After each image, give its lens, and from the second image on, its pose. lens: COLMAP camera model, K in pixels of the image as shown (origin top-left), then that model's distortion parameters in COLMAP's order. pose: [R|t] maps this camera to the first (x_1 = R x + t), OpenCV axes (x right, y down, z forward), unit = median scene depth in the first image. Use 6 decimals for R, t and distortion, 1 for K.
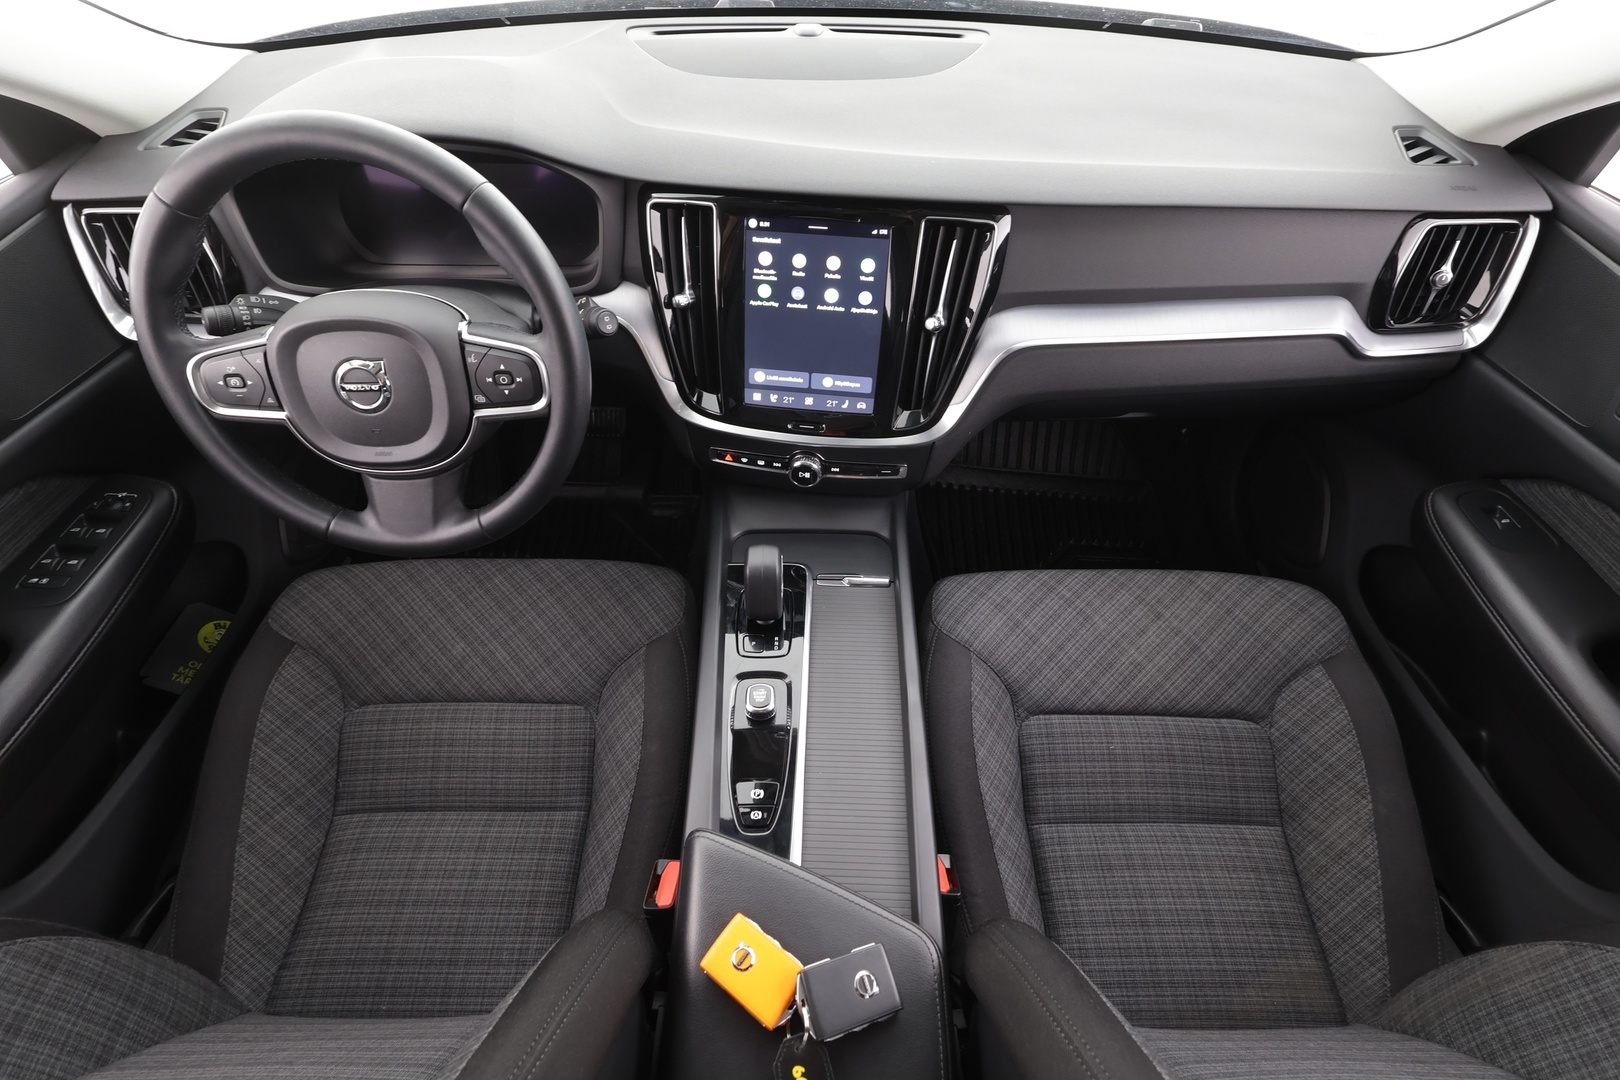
lens RADIAL K [[752.2, 0, 815.9], [0, 752.2, 537.8], [0, 0, 1]] dist [-0.005225, 0.001749]
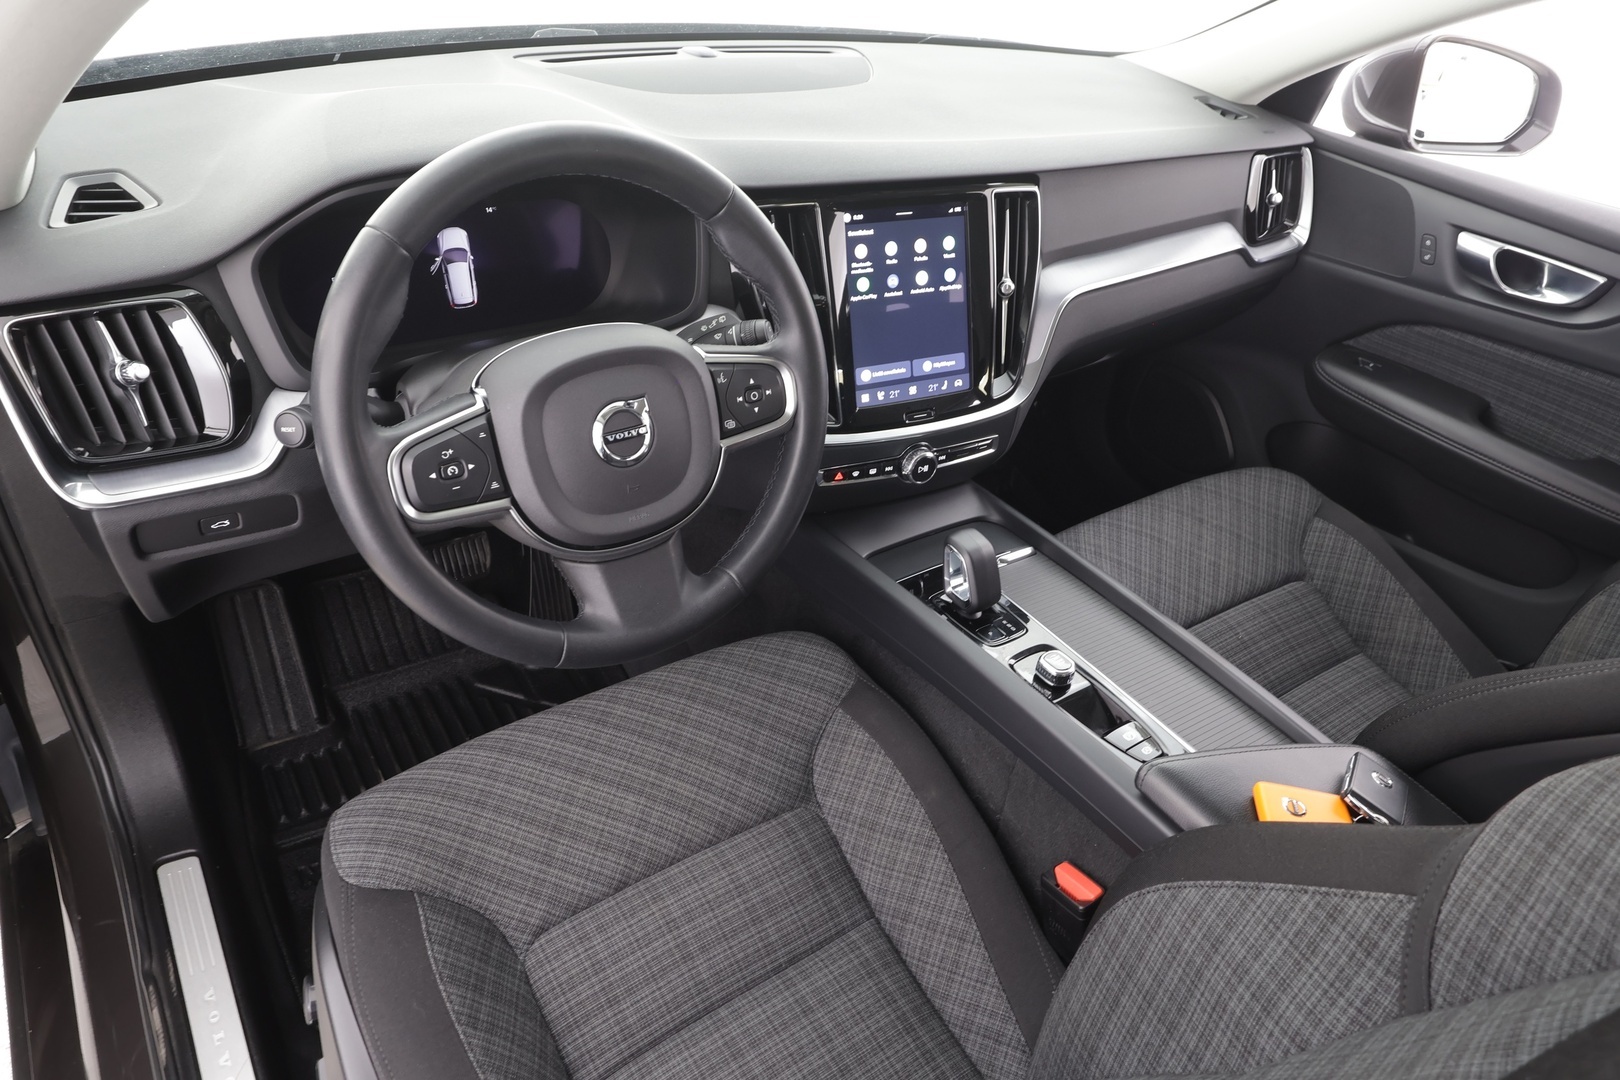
lens RADIAL K [[1025.6, 0, 803.7], [0, 1025.6, 540.8], [0, 0, 1]] dist [0.000848, -0.003072]
pose [[0.823755, -0.272098, 0.497383, -0.844991], [0.359258, 0.929206, -0.086663, 0.060182], [-0.438591, 0.250078, 0.863191, -0.015487]]
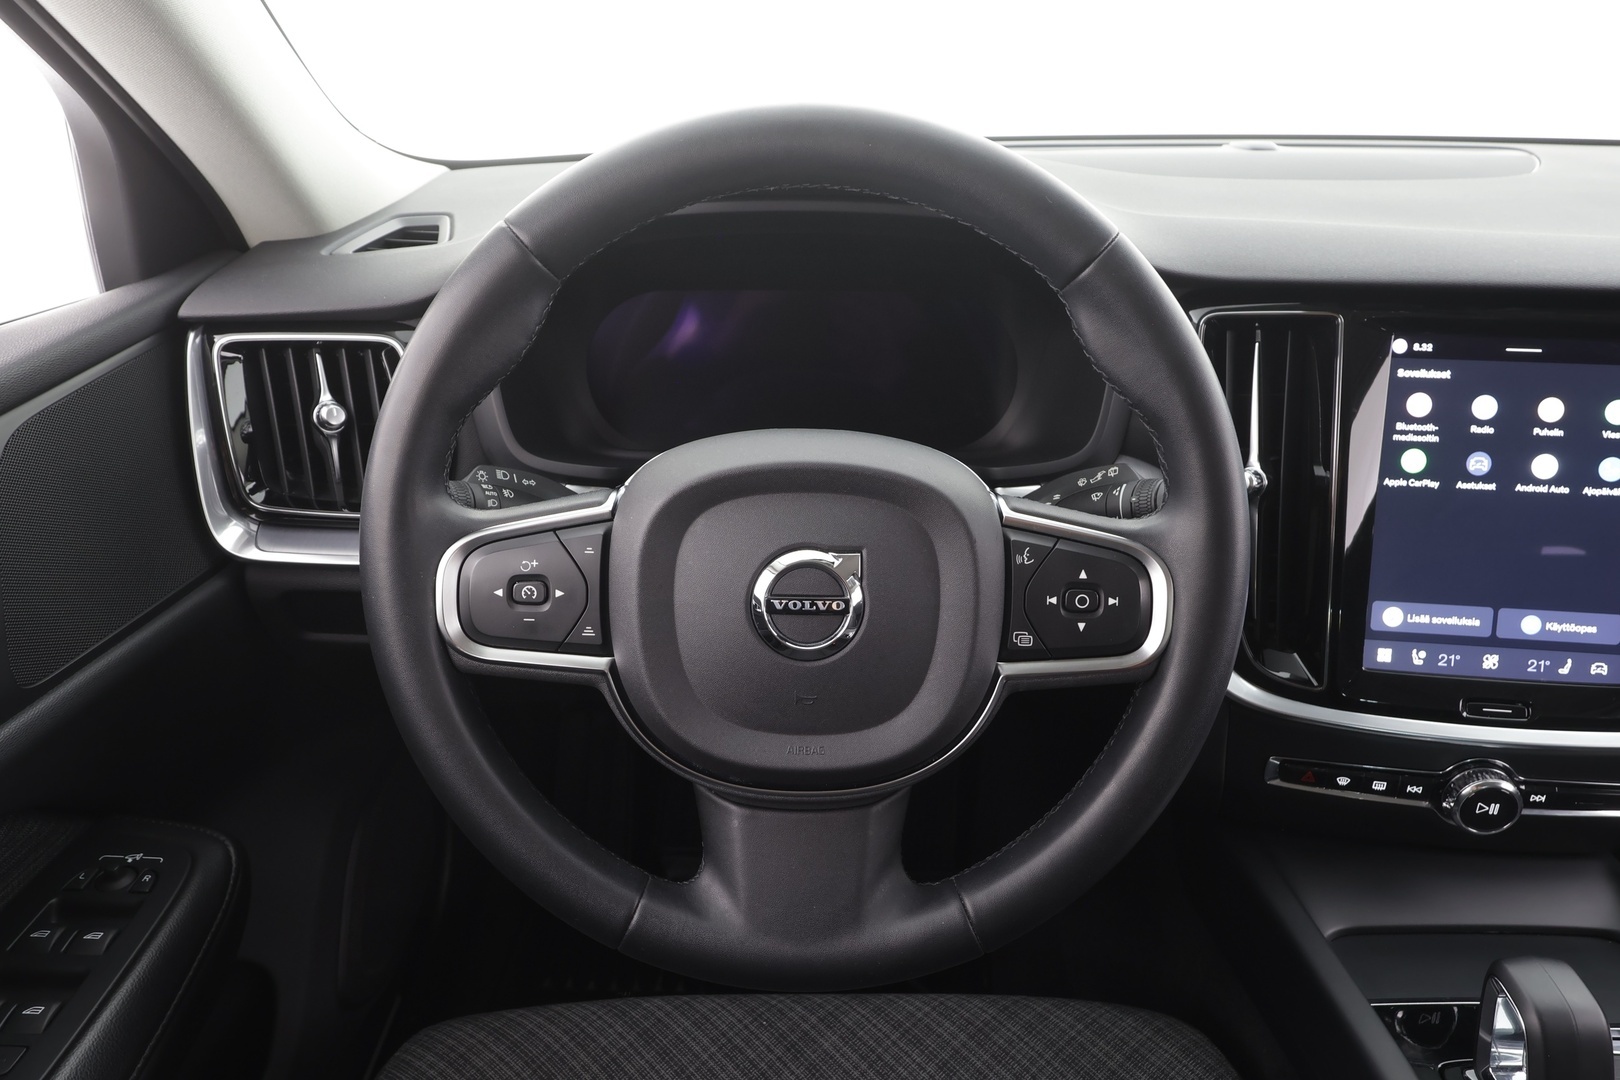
lens RADIAL K [[1085.3, 0, 797.6], [0, 1085.3, 525.2], [0, 0, 1]] dist [0.000032, 0.003311]
pose [[0.999958, -0.008548, -0.003436, -0.500516], [0.006698, 0.930660, -0.365823, 0.002632], [0.006325, 0.365784, 0.930678, 0.267003]]
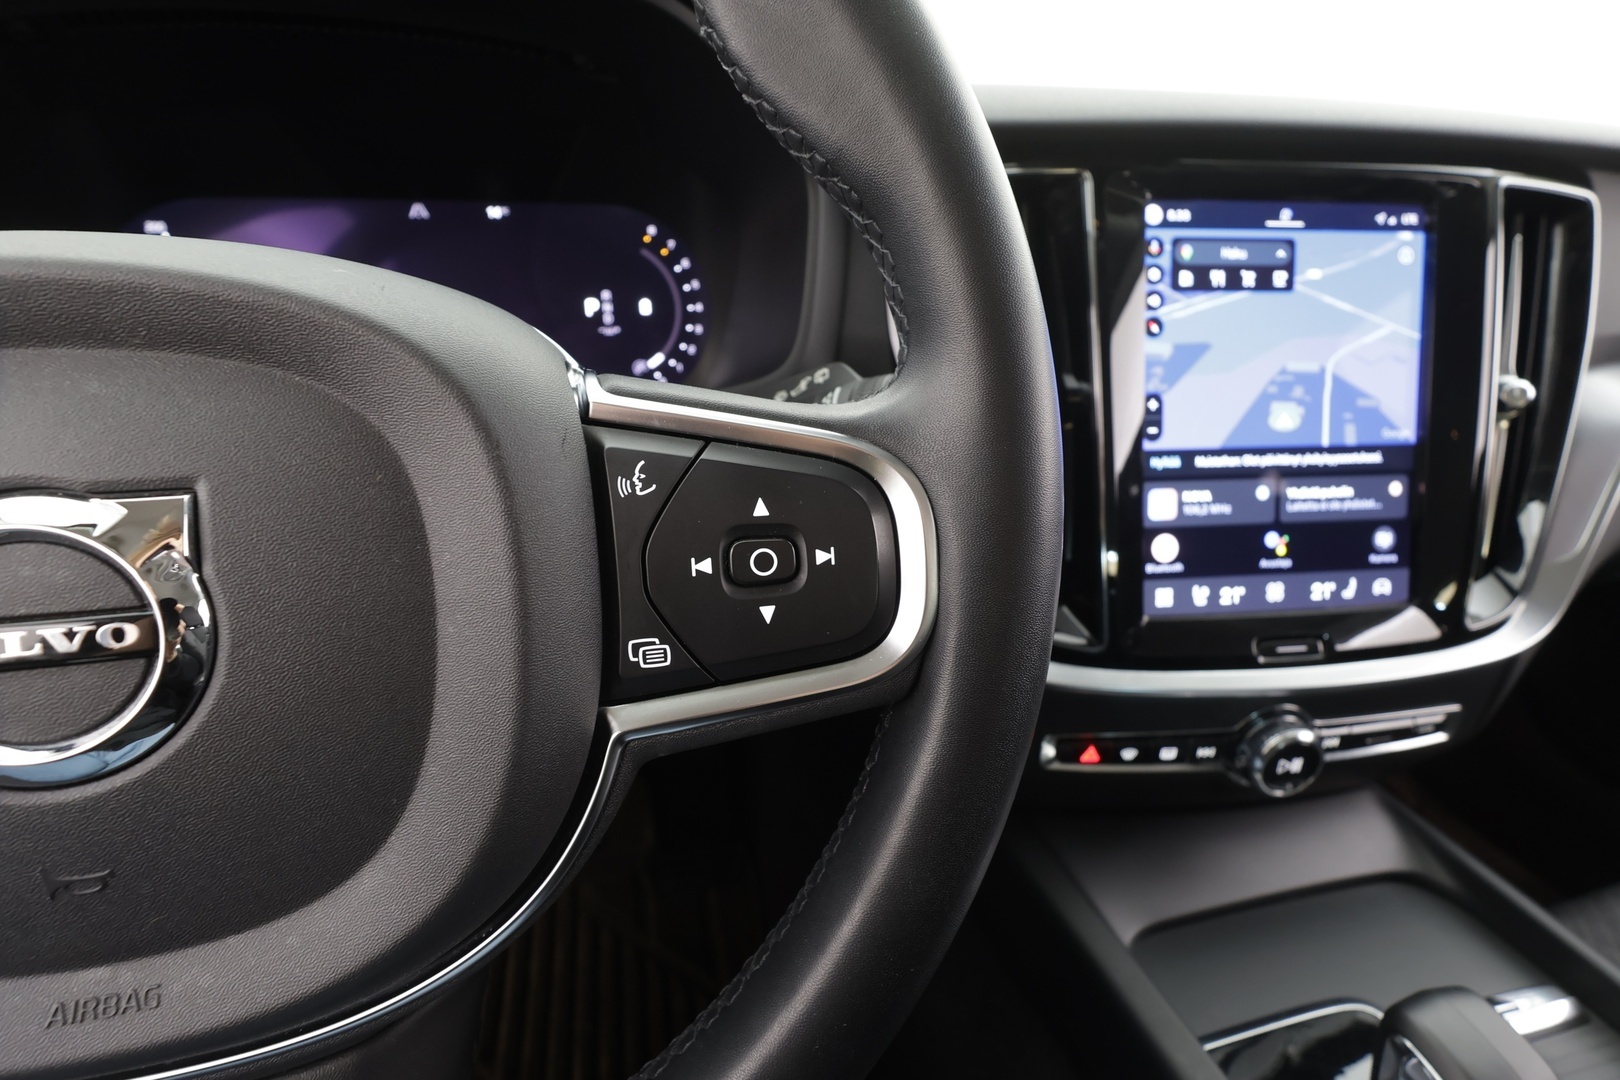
lens RADIAL K [[752.2, 0, 809.7], [0, 752.2, 531.4], [0, 0, 1]] dist [-0.005225, 0.001749]
pose [[0.970651, -0.097564, 0.219815, -0.378756], [0.171951, 0.920564, -0.350705, -0.109710], [-0.168138, 0.378210, 0.910323, 0.647442]]
